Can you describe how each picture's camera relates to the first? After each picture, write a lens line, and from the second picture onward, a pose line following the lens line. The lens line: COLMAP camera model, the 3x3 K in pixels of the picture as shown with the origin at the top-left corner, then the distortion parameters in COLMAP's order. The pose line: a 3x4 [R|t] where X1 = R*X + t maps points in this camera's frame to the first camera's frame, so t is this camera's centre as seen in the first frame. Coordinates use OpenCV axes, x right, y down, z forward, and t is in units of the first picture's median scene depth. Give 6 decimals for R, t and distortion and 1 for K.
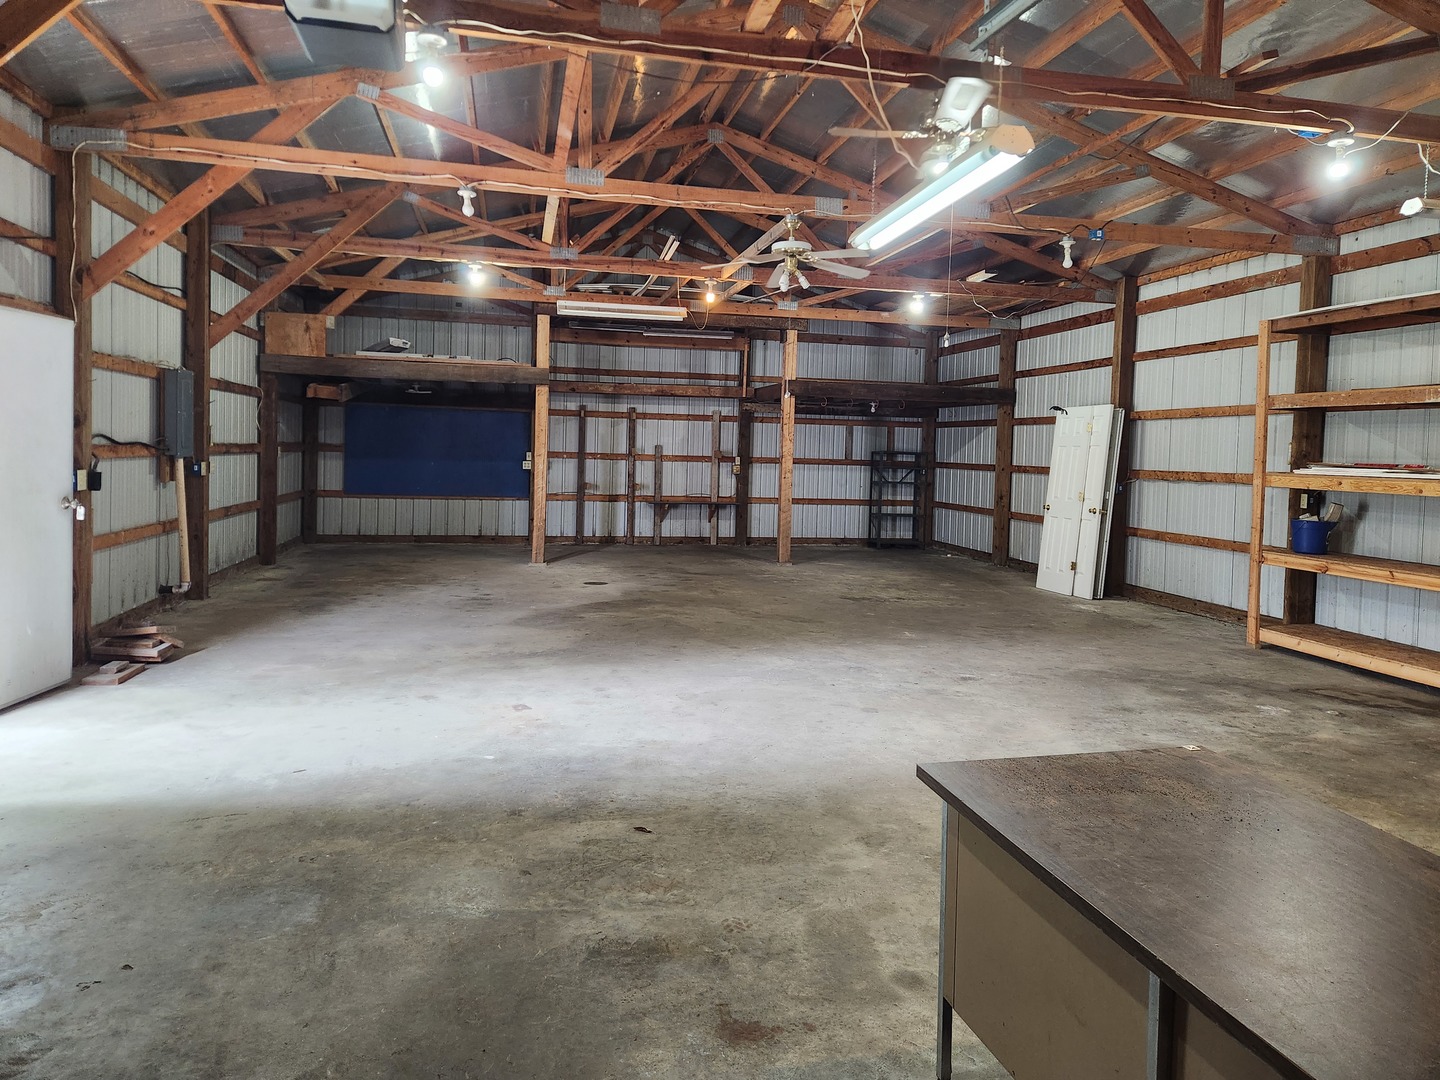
lens RADIAL K [[957.1, 0, 719.3], [0, 957.1, 472.7], [0, 0, 1]] dist [0.095616, -0.077480]
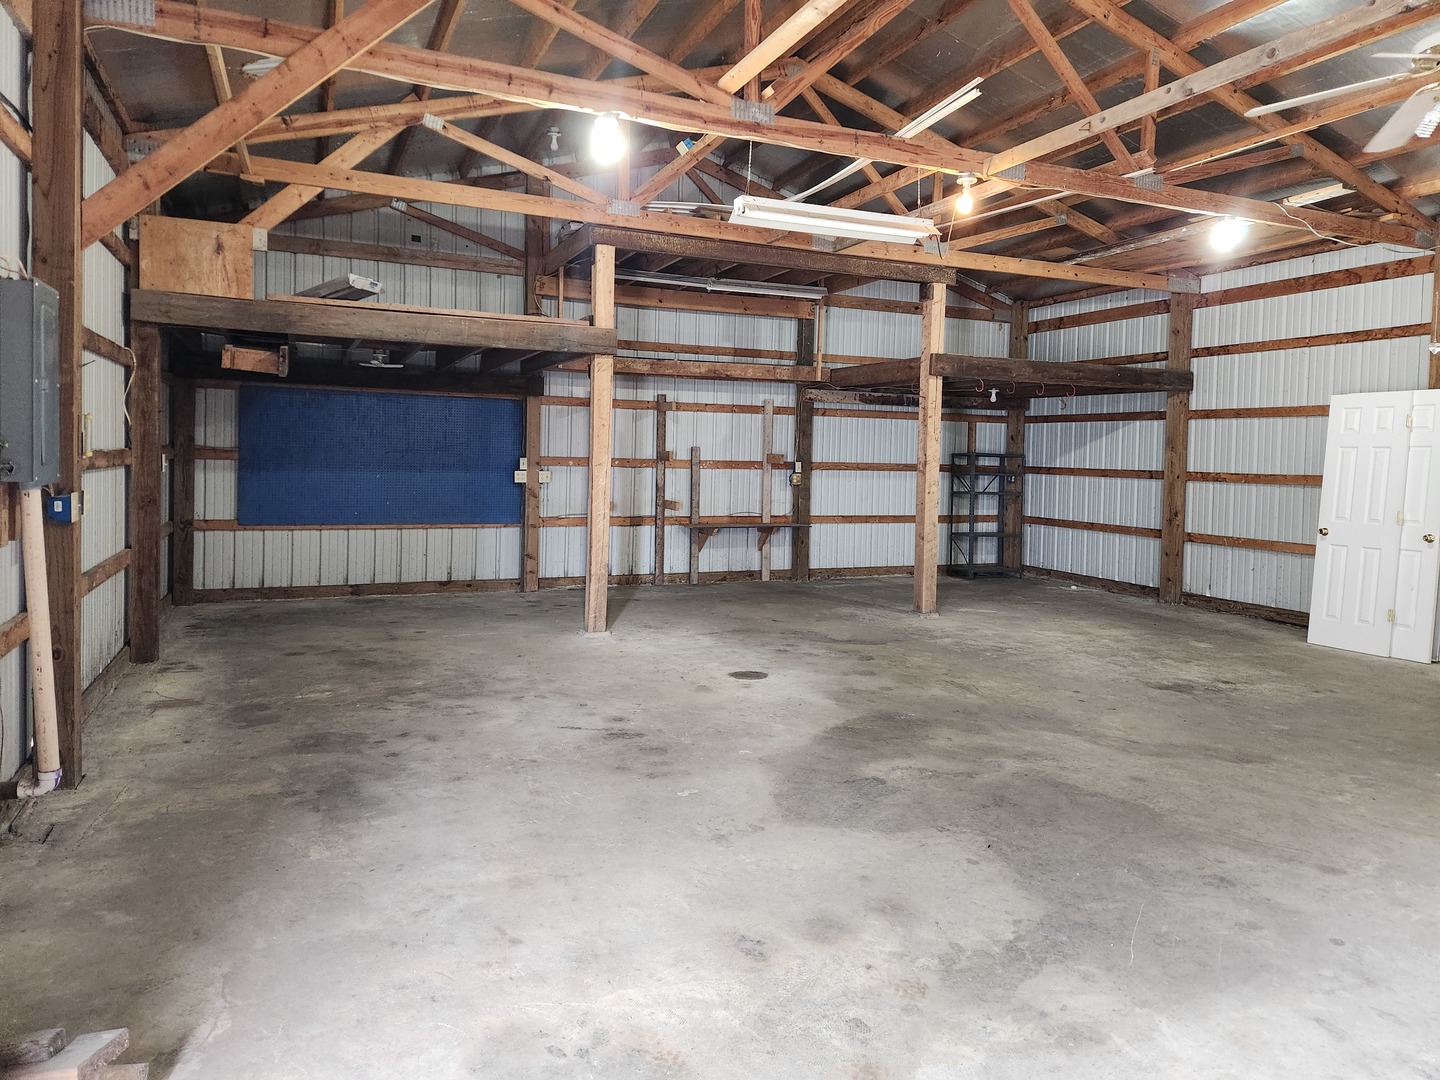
lens RADIAL K [[957.1, 0, 719.3], [0, 957.1, 472.7], [0, 0, 1]] dist [0.095616, -0.077480]
pose [[0.980603, -0.009577, 0.195772, -0.200850], [0.009065, 0.999953, 0.003510, -0.012156], [-0.195796, -0.001667, 0.980643, 0.304327]]
